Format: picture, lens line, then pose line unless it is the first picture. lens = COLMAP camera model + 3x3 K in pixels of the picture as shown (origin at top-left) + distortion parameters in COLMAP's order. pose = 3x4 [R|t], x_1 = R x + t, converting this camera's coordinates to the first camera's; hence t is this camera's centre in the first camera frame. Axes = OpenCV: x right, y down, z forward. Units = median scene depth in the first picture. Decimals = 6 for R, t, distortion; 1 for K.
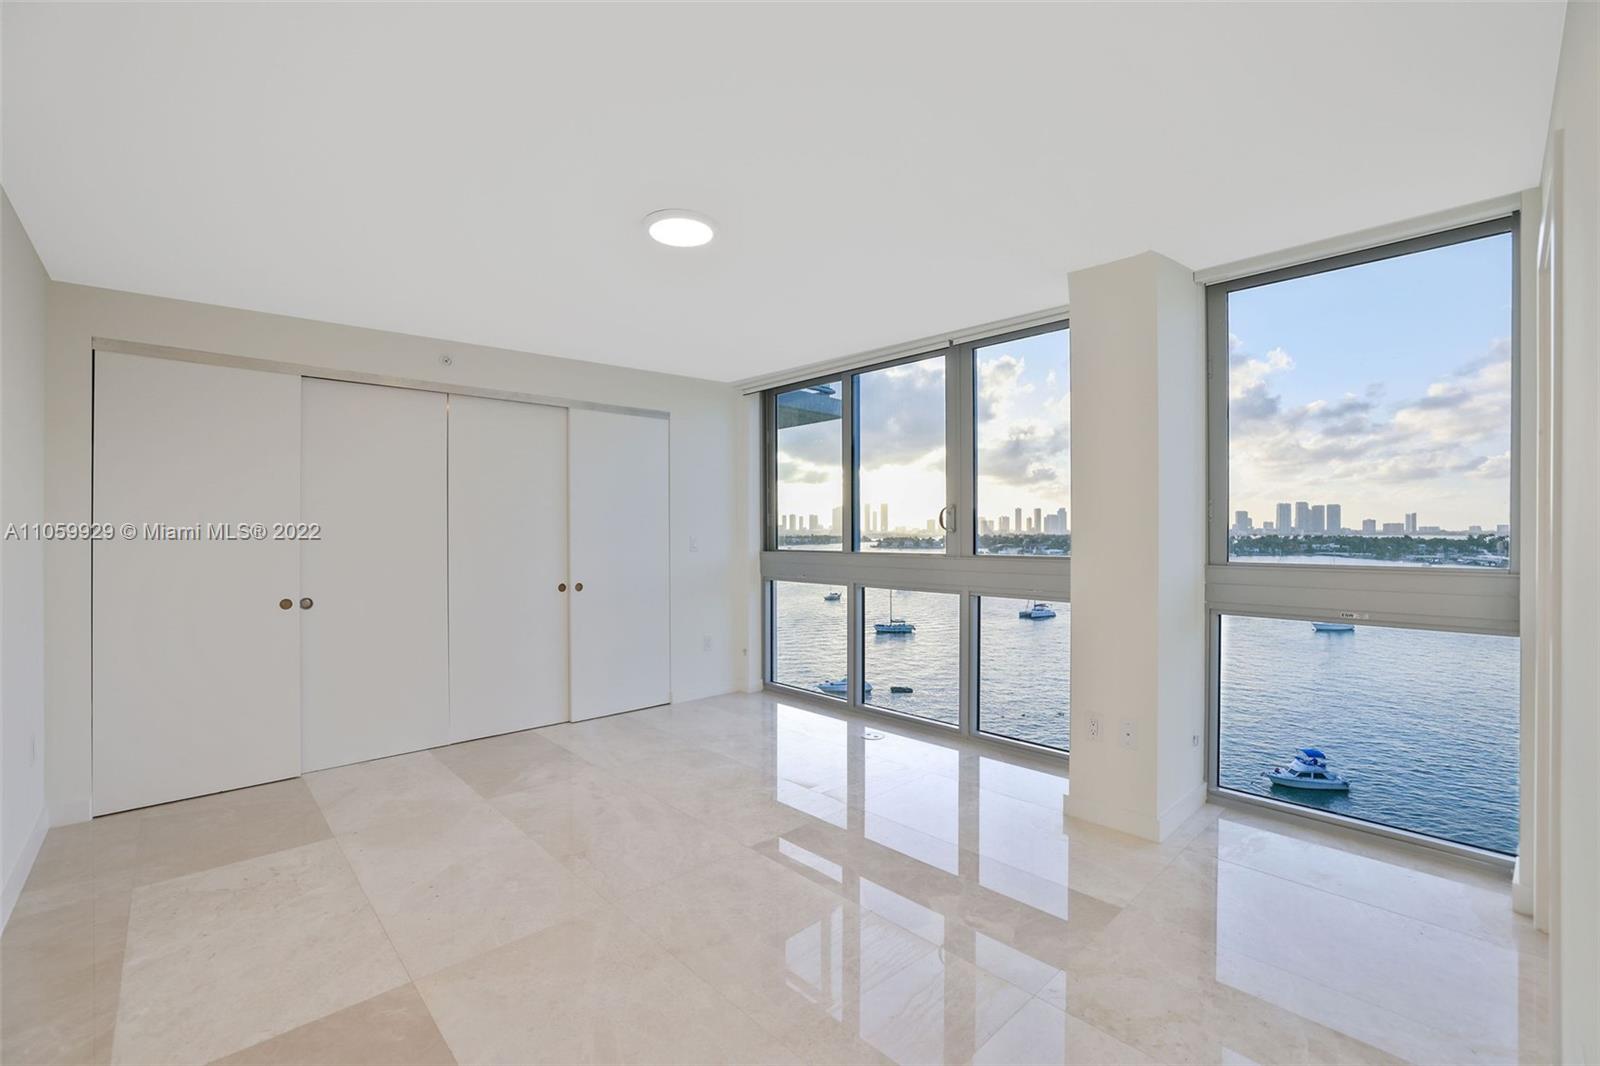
lens RADIAL K [[701.3, 0, 806.9], [0, 701.3, 543.6], [0, 0, 1]] dist [-0.032655, 0.002247]
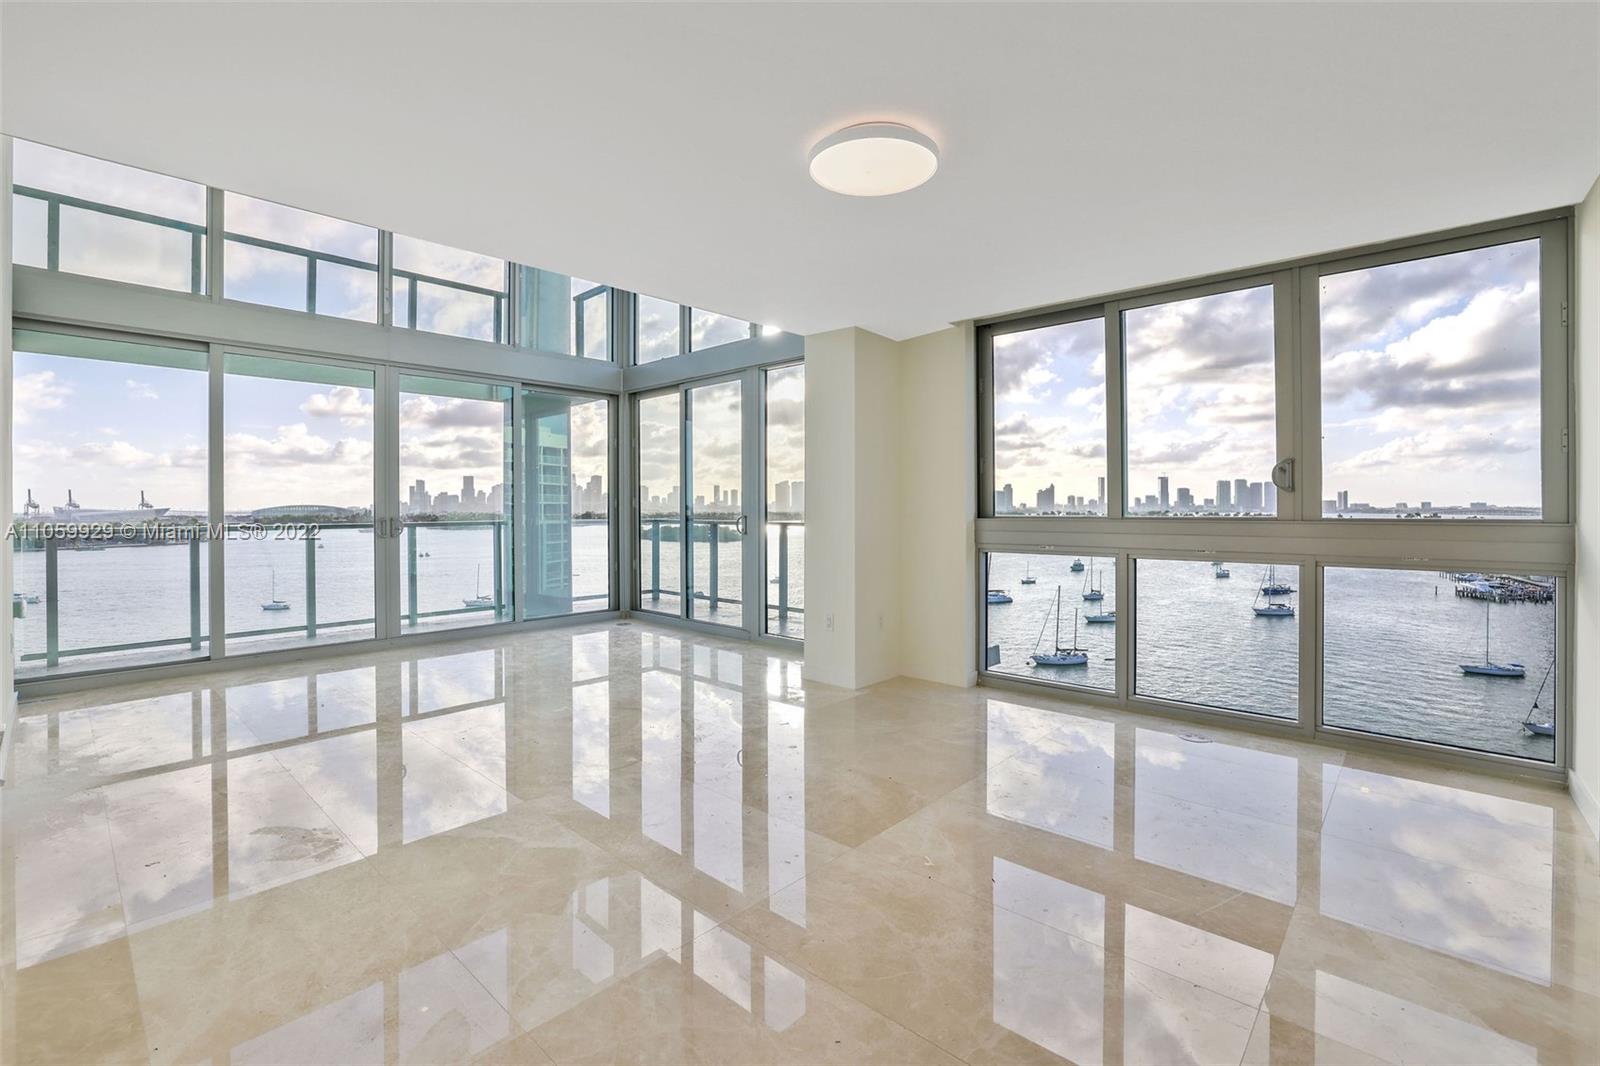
lens RADIAL K [[701.3, 0, 790.9], [0, 701.3, 518.6], [0, 0, 1]] dist [-0.032655, 0.002247]
pose [[0.997835, 0.001555, 0.065753, -0.350339], [-0.001449, 0.999998, -0.001664, 0.013102], [-0.065755, 0.001565, 0.997835, 0.180304]]
